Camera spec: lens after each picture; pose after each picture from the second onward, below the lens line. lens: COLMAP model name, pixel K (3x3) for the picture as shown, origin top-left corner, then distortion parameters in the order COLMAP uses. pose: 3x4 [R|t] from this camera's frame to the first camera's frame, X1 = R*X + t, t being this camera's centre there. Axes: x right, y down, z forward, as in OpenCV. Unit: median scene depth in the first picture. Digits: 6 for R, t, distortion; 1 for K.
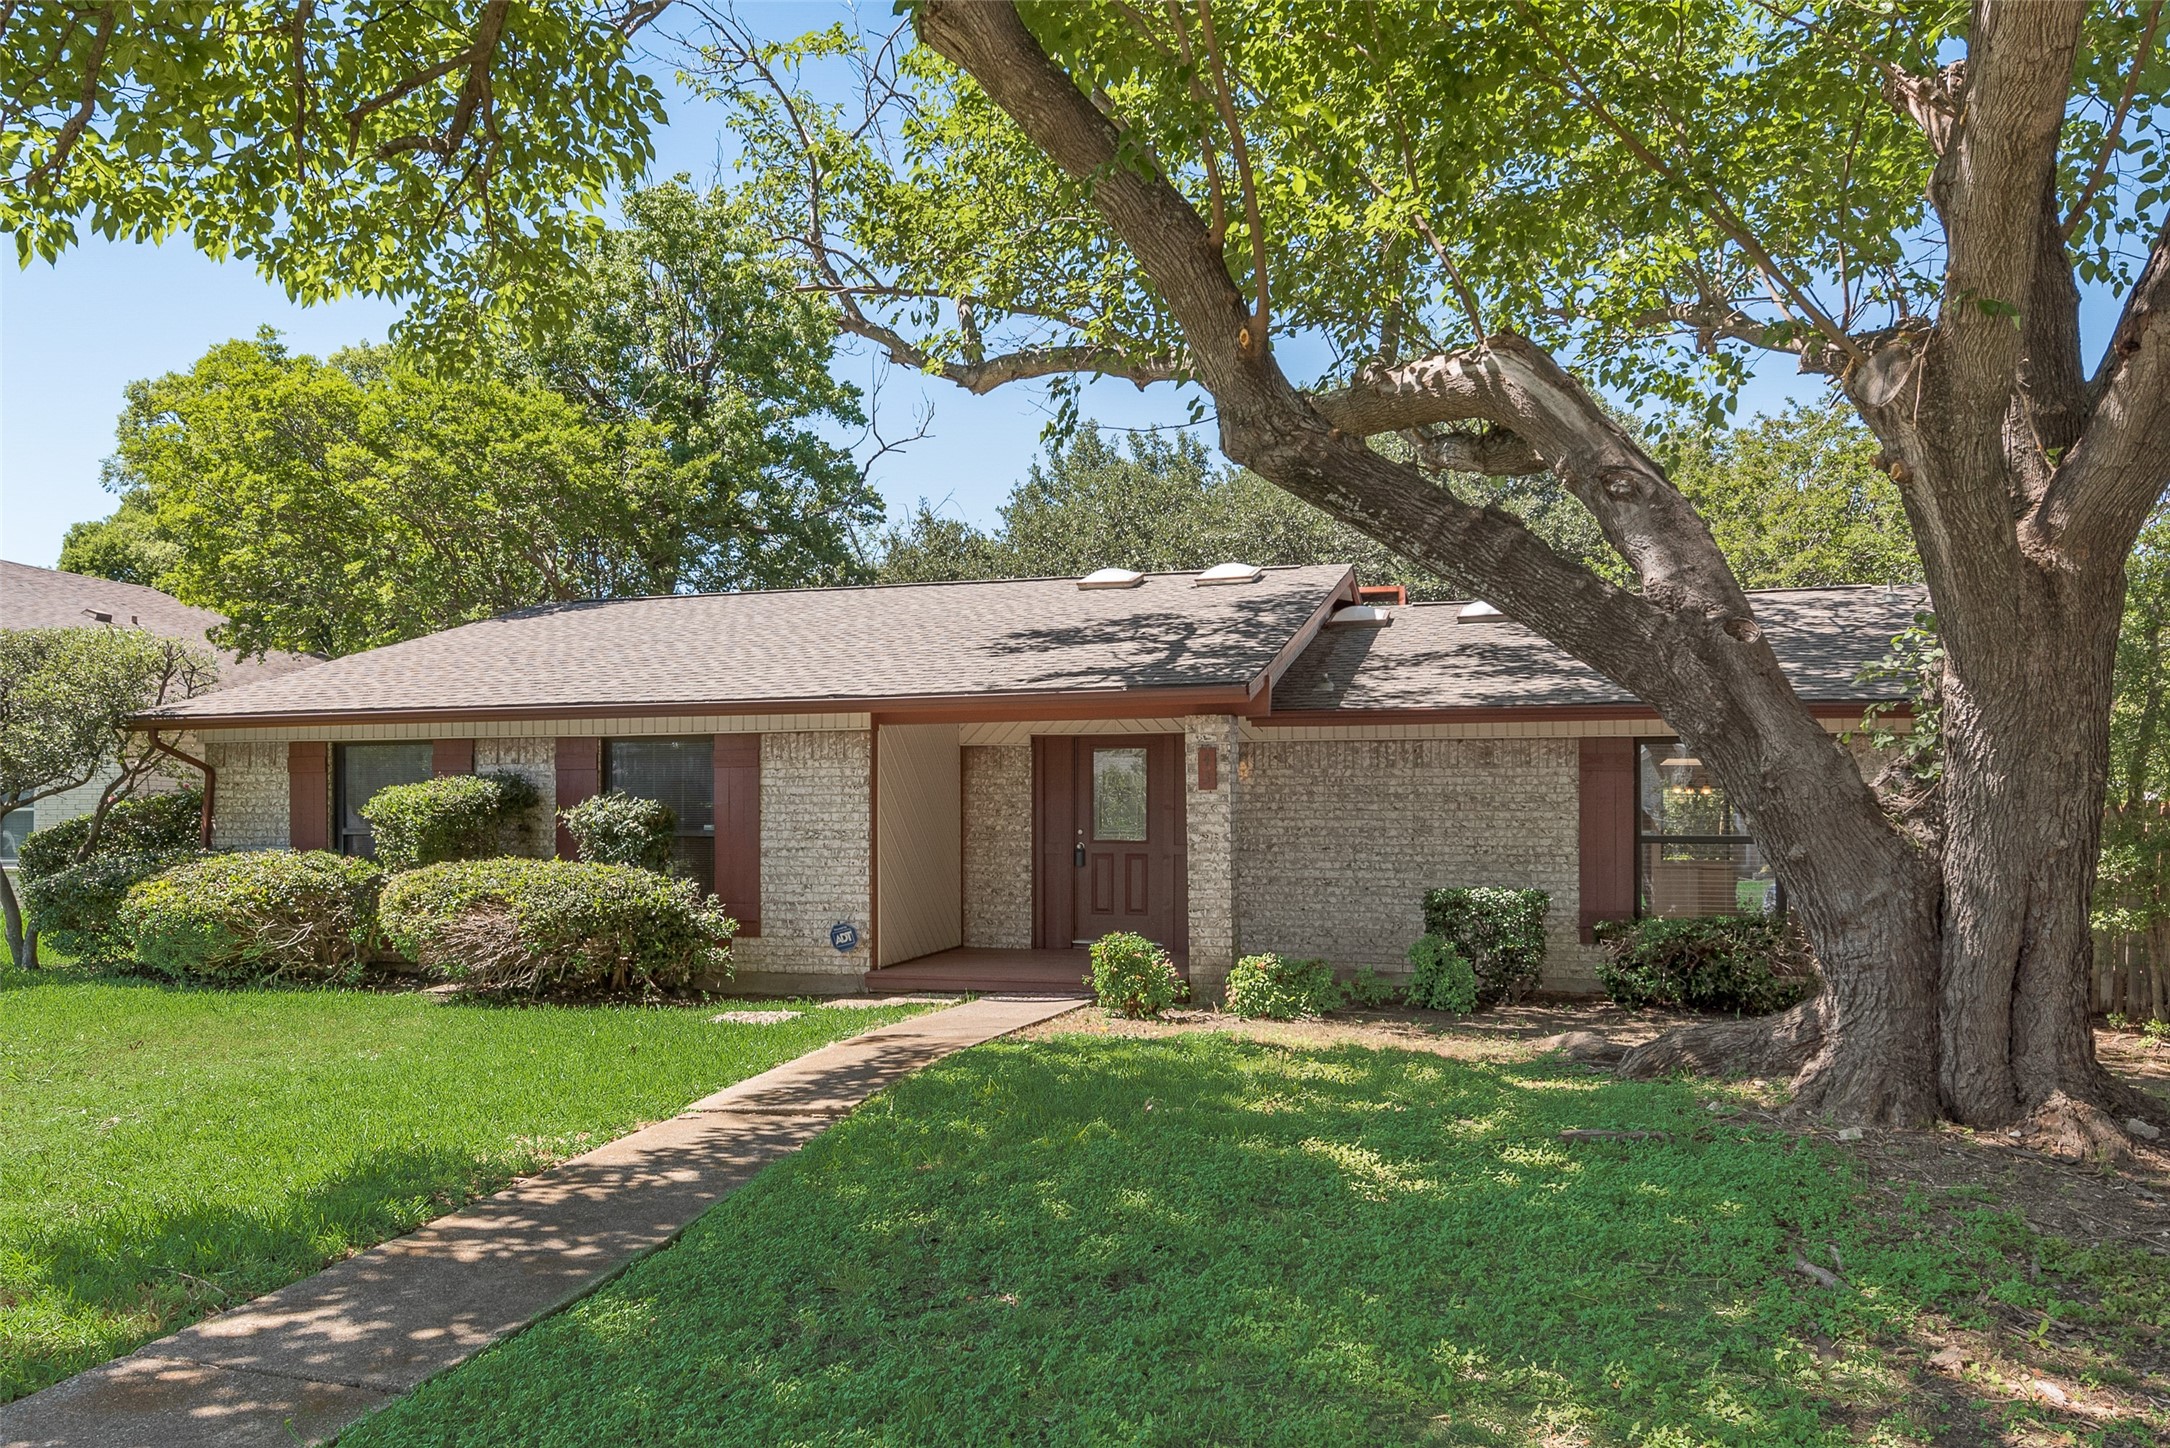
lens RADIAL K [[860.8, 0, 1085.2], [0, 860.8, 691.9], [0, 0, 1]] dist [0.009143, -0.000141]
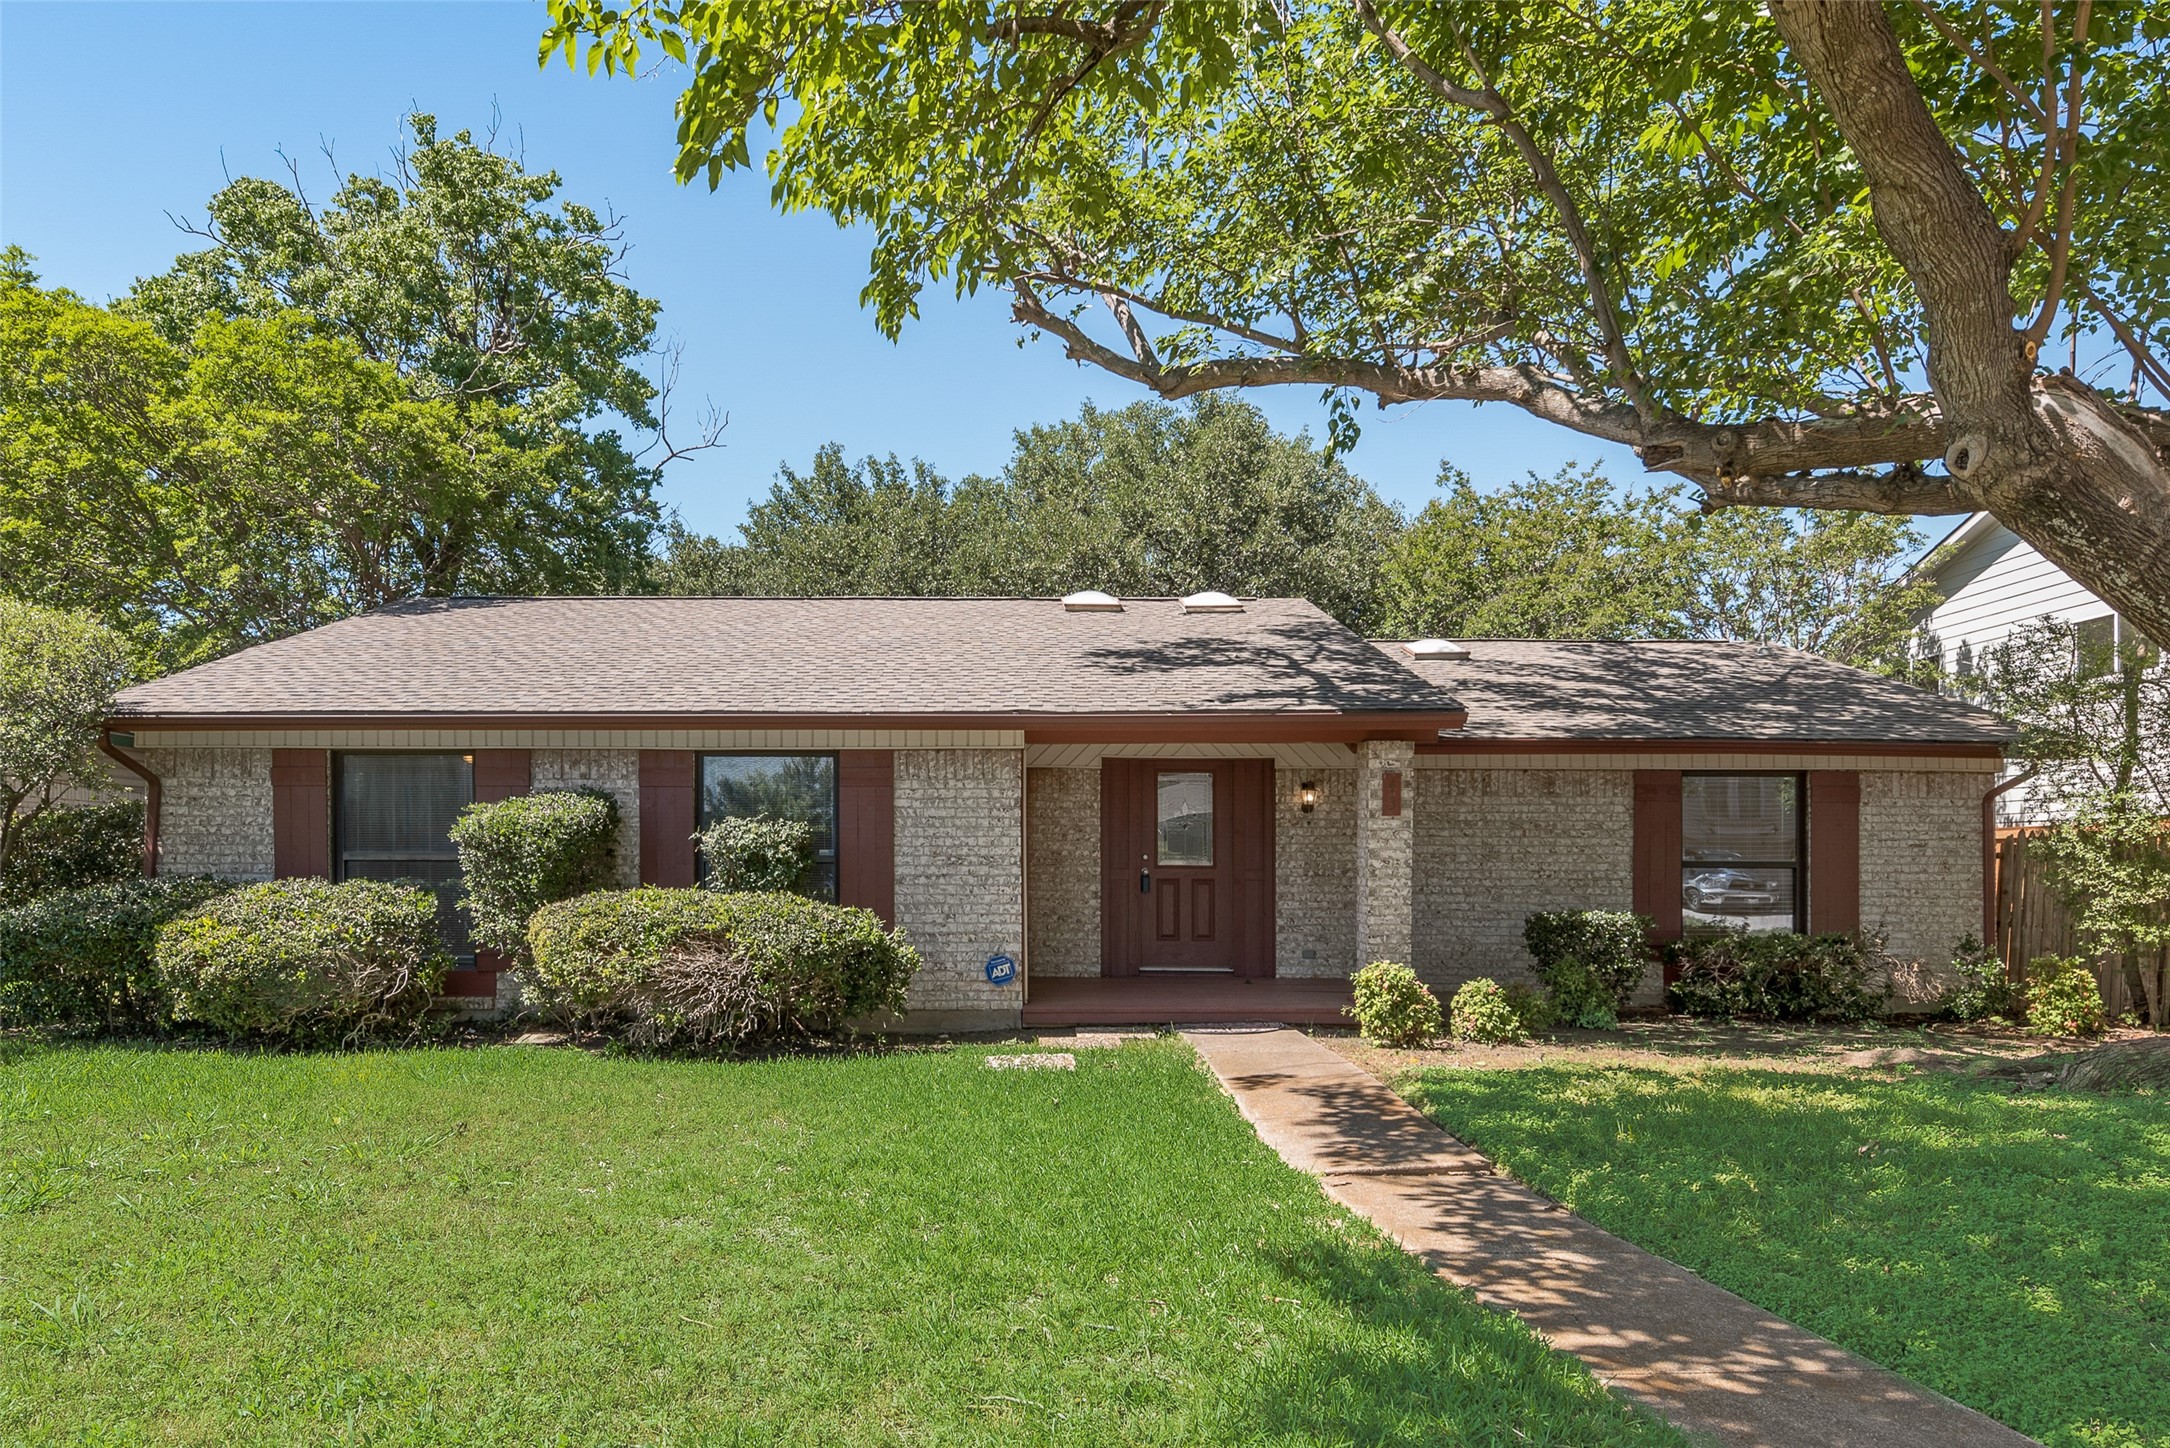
lens RADIAL K [[855.2, 0, 1081.0], [0, 855.2, 723.7], [0, 0, 1]] dist [0.008269, -0.000250]
pose [[0.986290, 0.025592, 0.163022, -0.341311], [-0.026840, 0.999625, 0.005461, 0.010128], [-0.162821, -0.009762, 0.986607, 0.072314]]
